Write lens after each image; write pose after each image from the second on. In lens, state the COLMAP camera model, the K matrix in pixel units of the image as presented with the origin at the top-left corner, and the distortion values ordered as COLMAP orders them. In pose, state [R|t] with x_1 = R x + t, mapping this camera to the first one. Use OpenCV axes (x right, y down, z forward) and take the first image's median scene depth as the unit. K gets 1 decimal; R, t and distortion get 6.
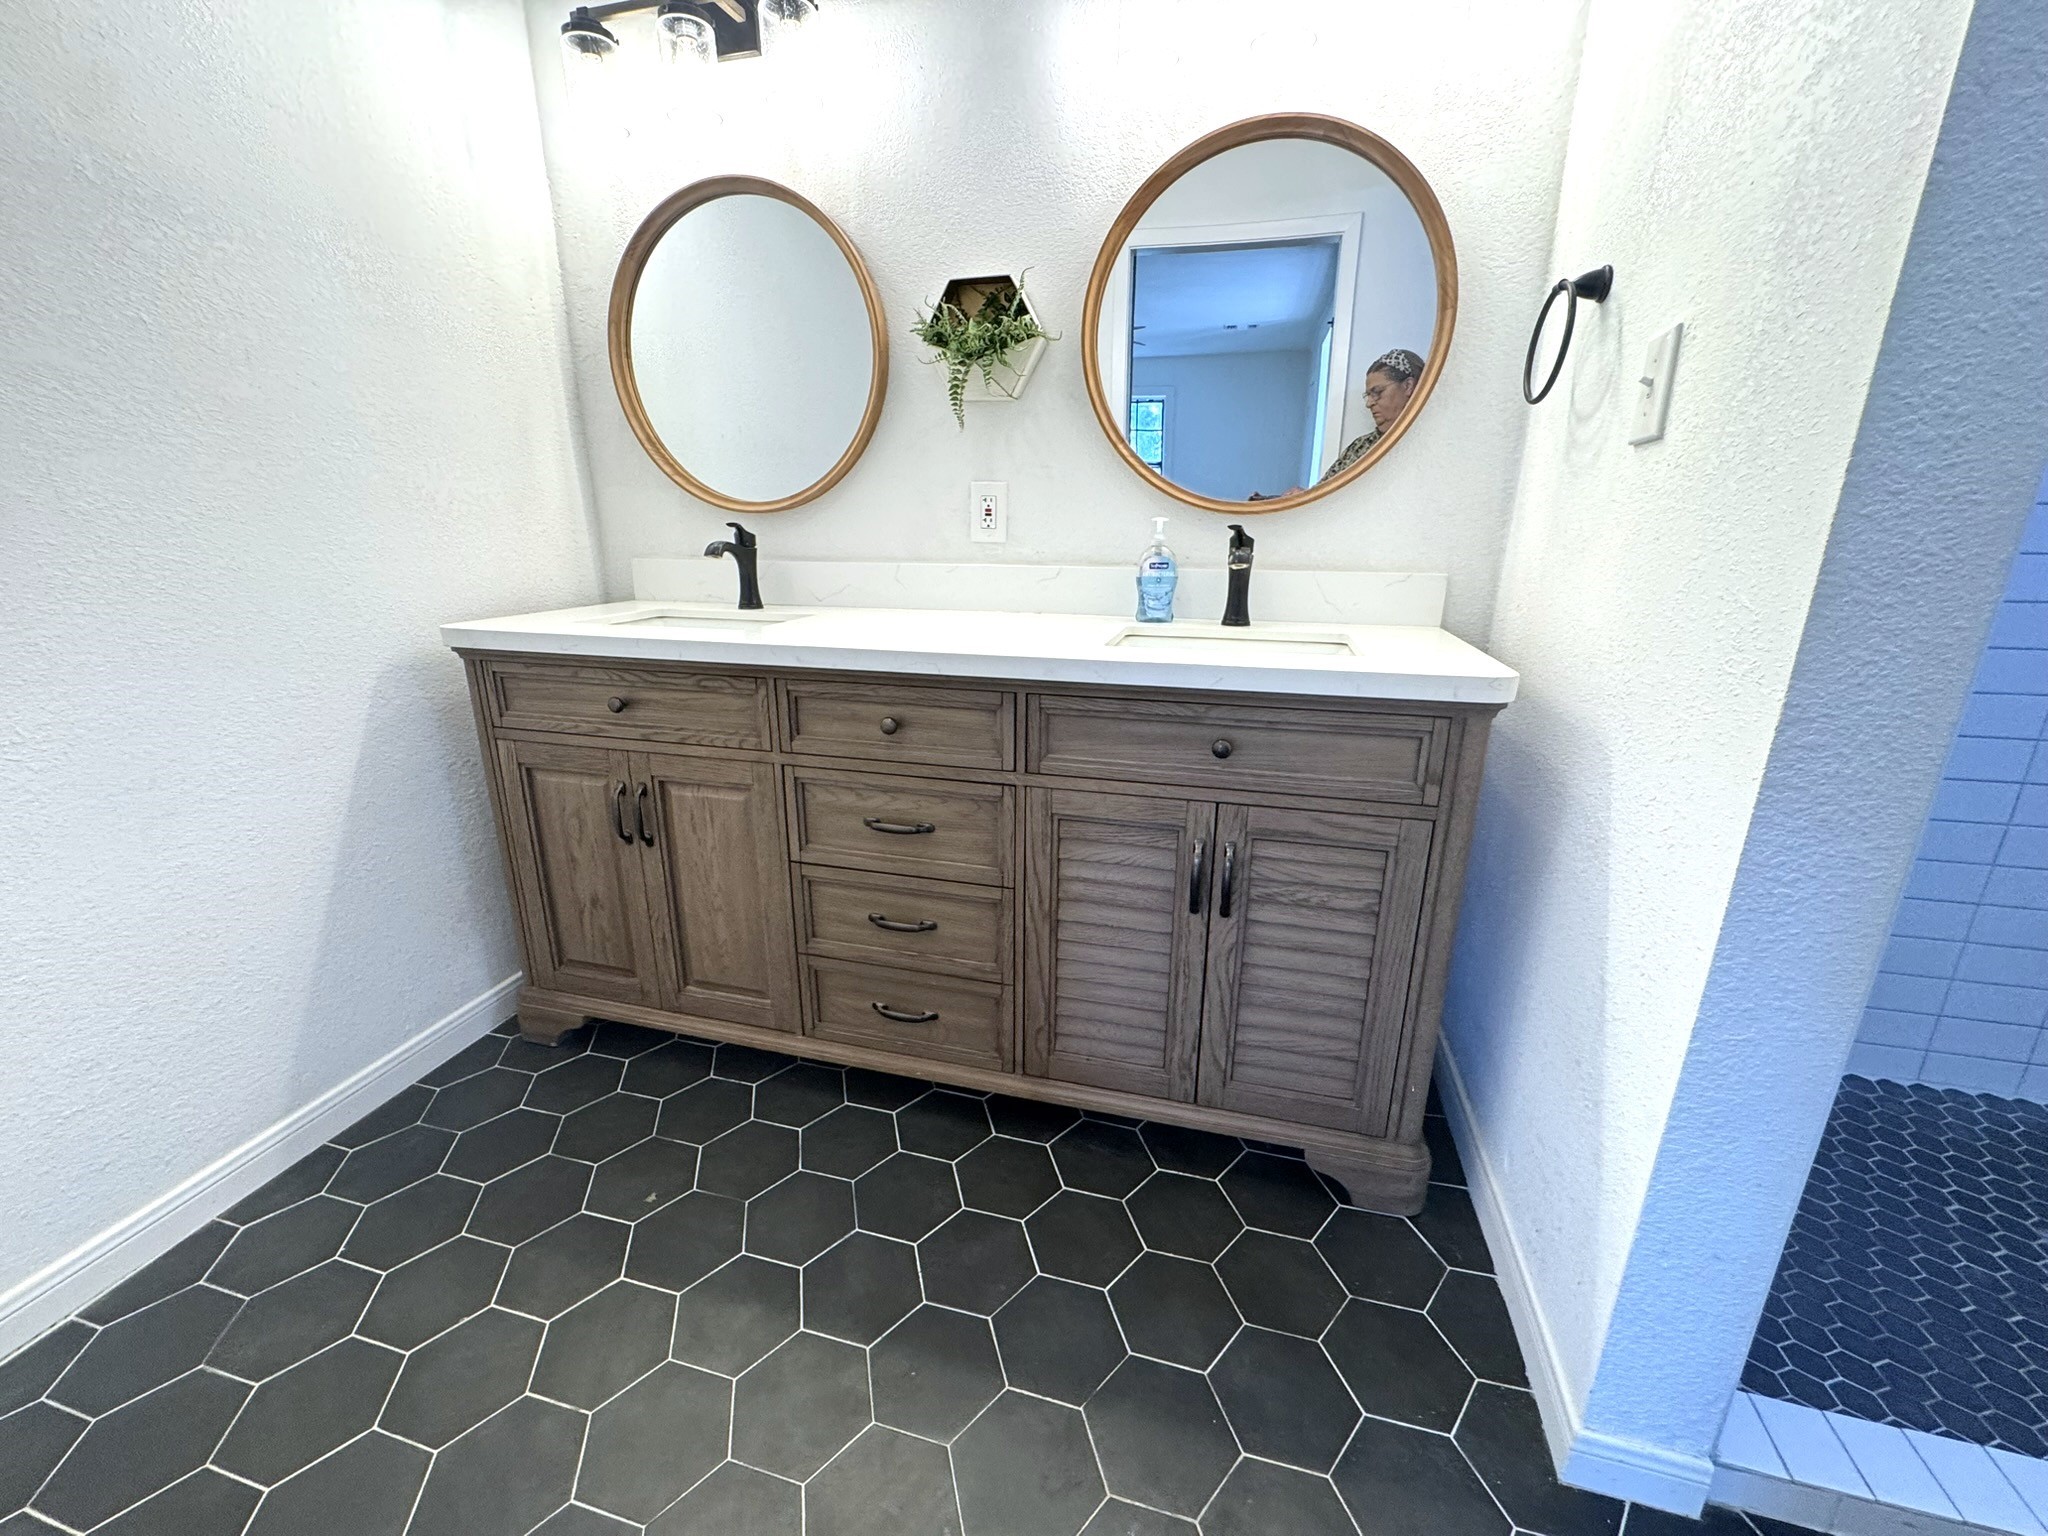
lens RADIAL K [[824.4, 0, 1020.0], [0, 824.4, 762.1], [0, 0, 1]] dist [-0.005924, 0.000824]
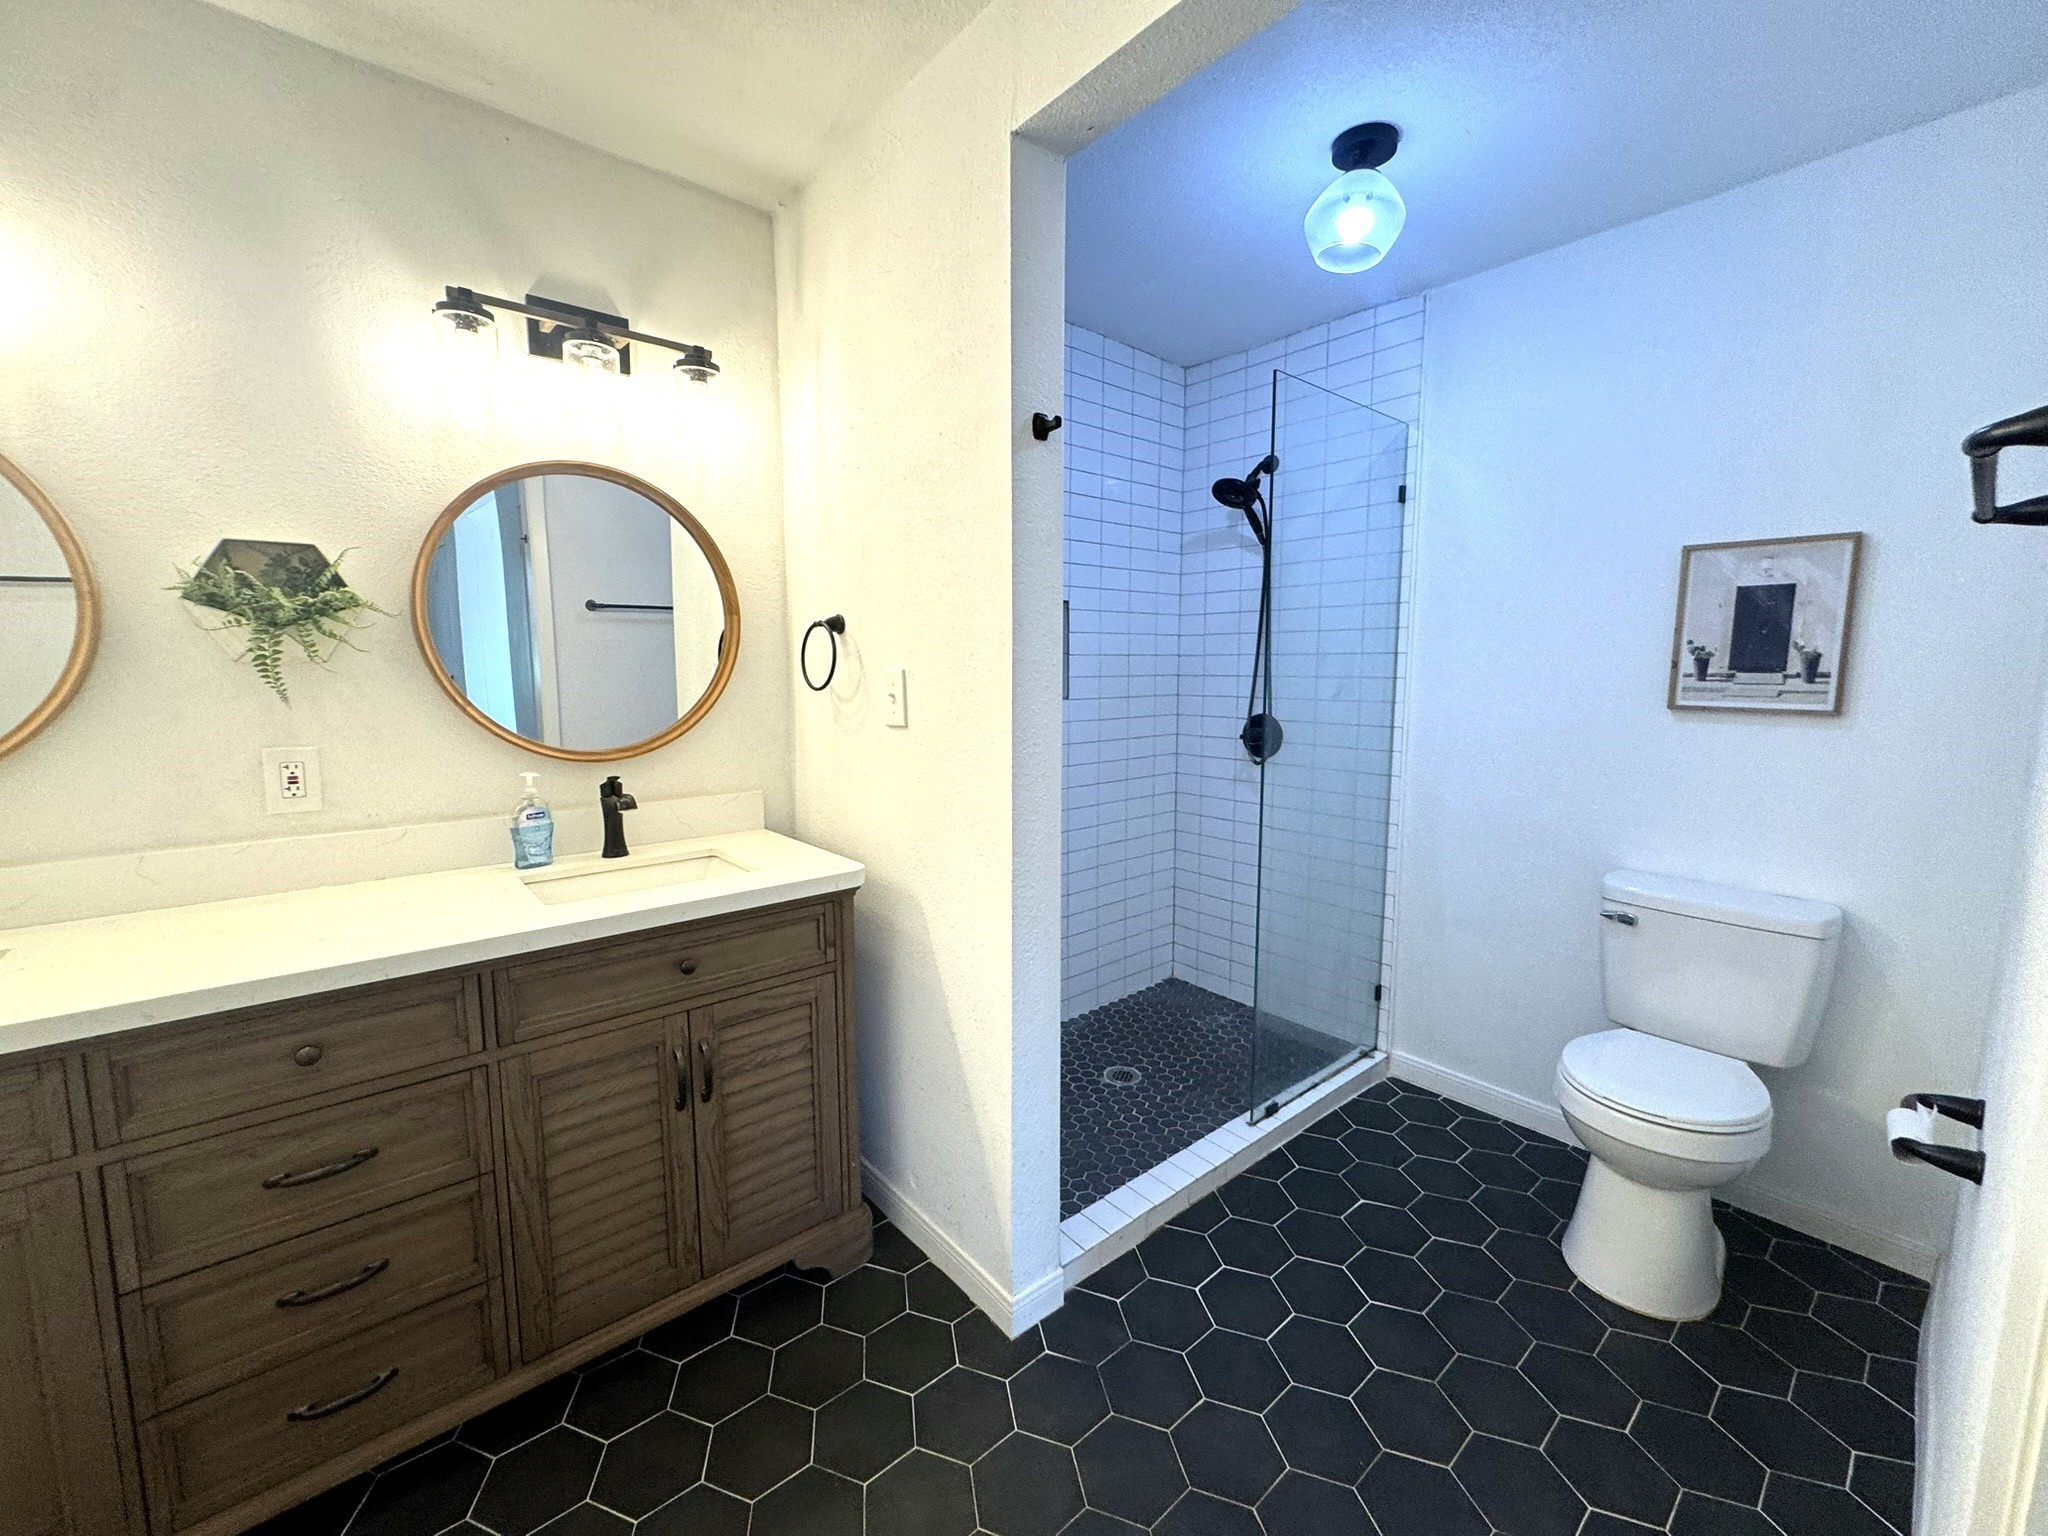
lens RADIAL K [[824.4, 0, 1020.4], [0, 824.4, 758.3], [0, 0, 1]] dist [-0.005924, 0.000824]
pose [[0.563790, -0.097026, 0.820199, -0.411631], [0.238282, 0.969957, -0.049049, -0.125530], [-0.790799, 0.223092, 0.569972, -0.158917]]
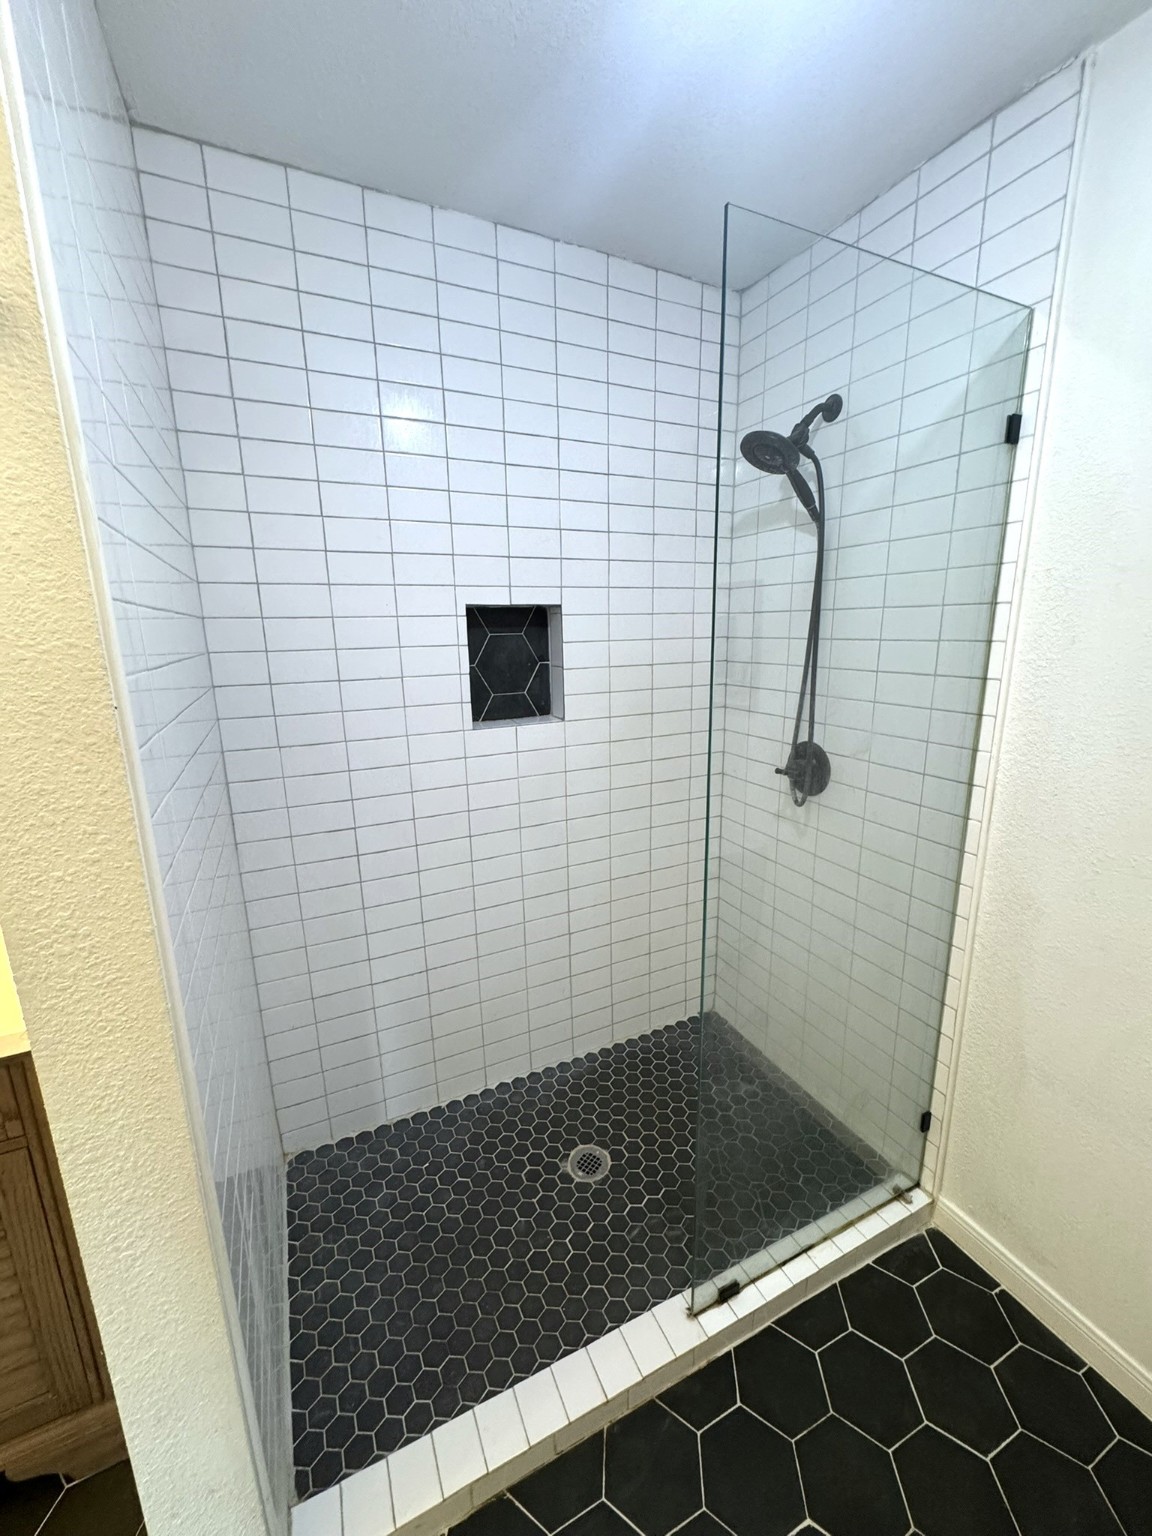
lens RADIAL K [[618.3, 0, 579.5], [0, 618.3, 765.0], [0, 0, 1]] dist [-0.005924, 0.000824]
pose [[0.756541, -0.157776, 0.634628, 0.534512], [0.202942, 0.979190, 0.001511, -0.243585], [-0.621659, 0.127649, 0.772816, -0.149580]]
